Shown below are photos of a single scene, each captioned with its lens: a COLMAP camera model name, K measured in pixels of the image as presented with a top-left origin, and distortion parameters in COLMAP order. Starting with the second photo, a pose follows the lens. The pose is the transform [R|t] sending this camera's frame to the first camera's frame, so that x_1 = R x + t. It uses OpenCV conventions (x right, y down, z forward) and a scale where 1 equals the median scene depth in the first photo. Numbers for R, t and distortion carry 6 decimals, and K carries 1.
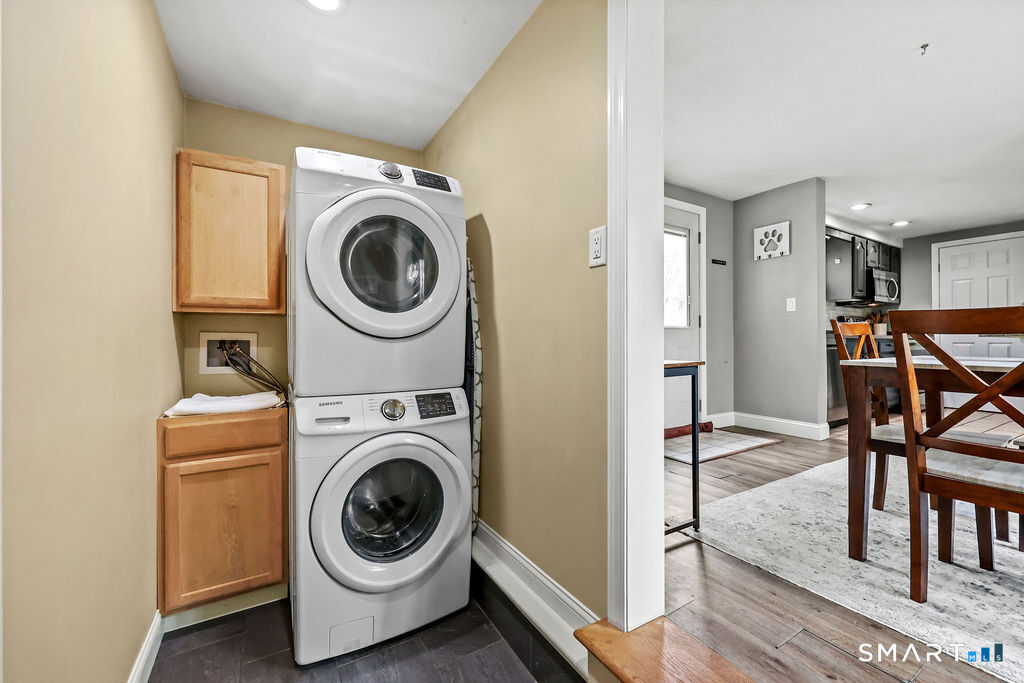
lens RADIAL K [[415.2, 0, 508.7], [0, 415.2, 338.6], [0, 0, 1]] dist [0.002032, -0.000276]
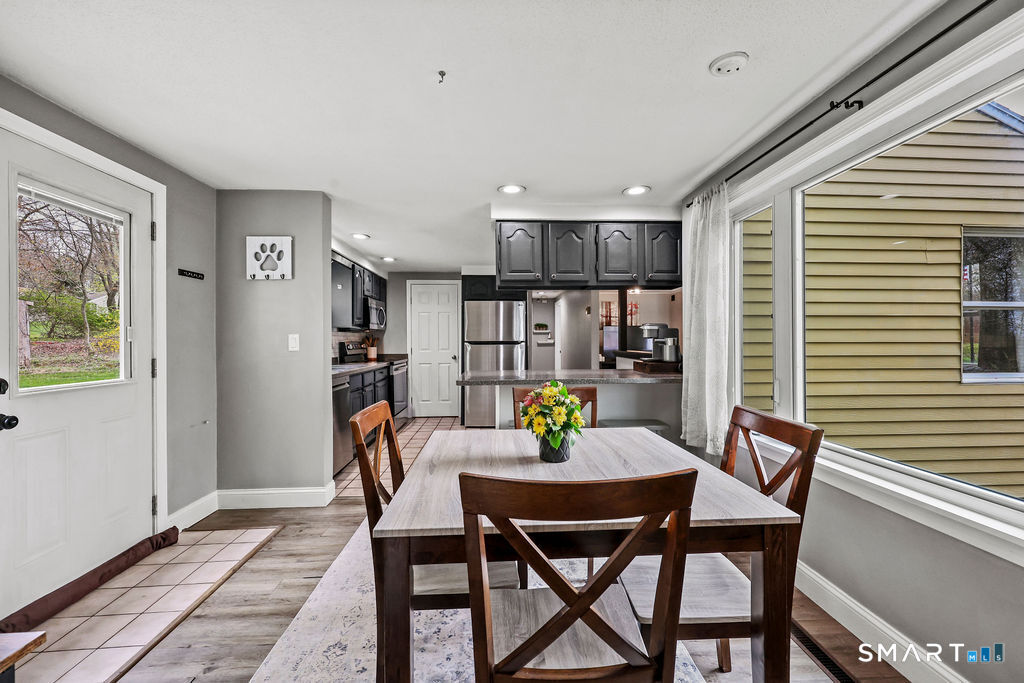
lens RADIAL K [[415.2, 0, 518.9], [0, 415.2, 338.6], [0, 0, 1]] dist [0.002032, -0.000276]
pose [[0.461507, -0.000348, 0.887136, 0.156571], [-0.000633, 1.000000, 0.000721, -0.081284], [-0.887136, -0.000894, 0.461507, 0.227295]]
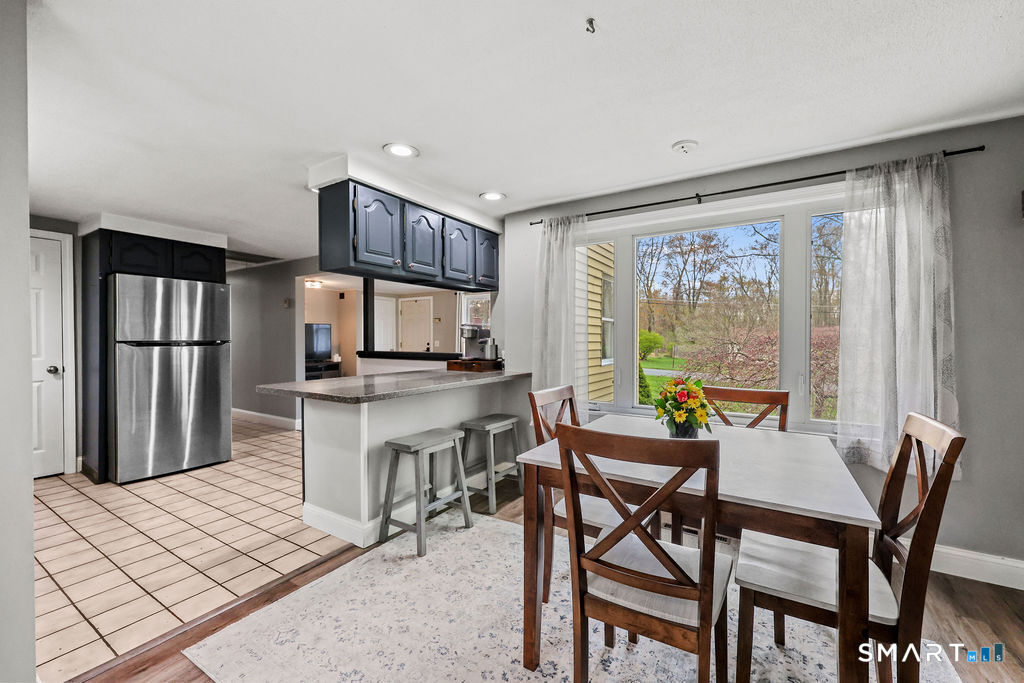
lens RADIAL K [[415.2, 0, 512.4], [0, 415.2, 342.1], [0, 0, 1]] dist [0.002032, -0.000276]
pose [[-0.445041, -0.009339, 0.895462, 0.205760], [-0.006616, 0.999953, 0.007141, -0.081062], [-0.895486, -0.002747, -0.445081, 0.683523]]
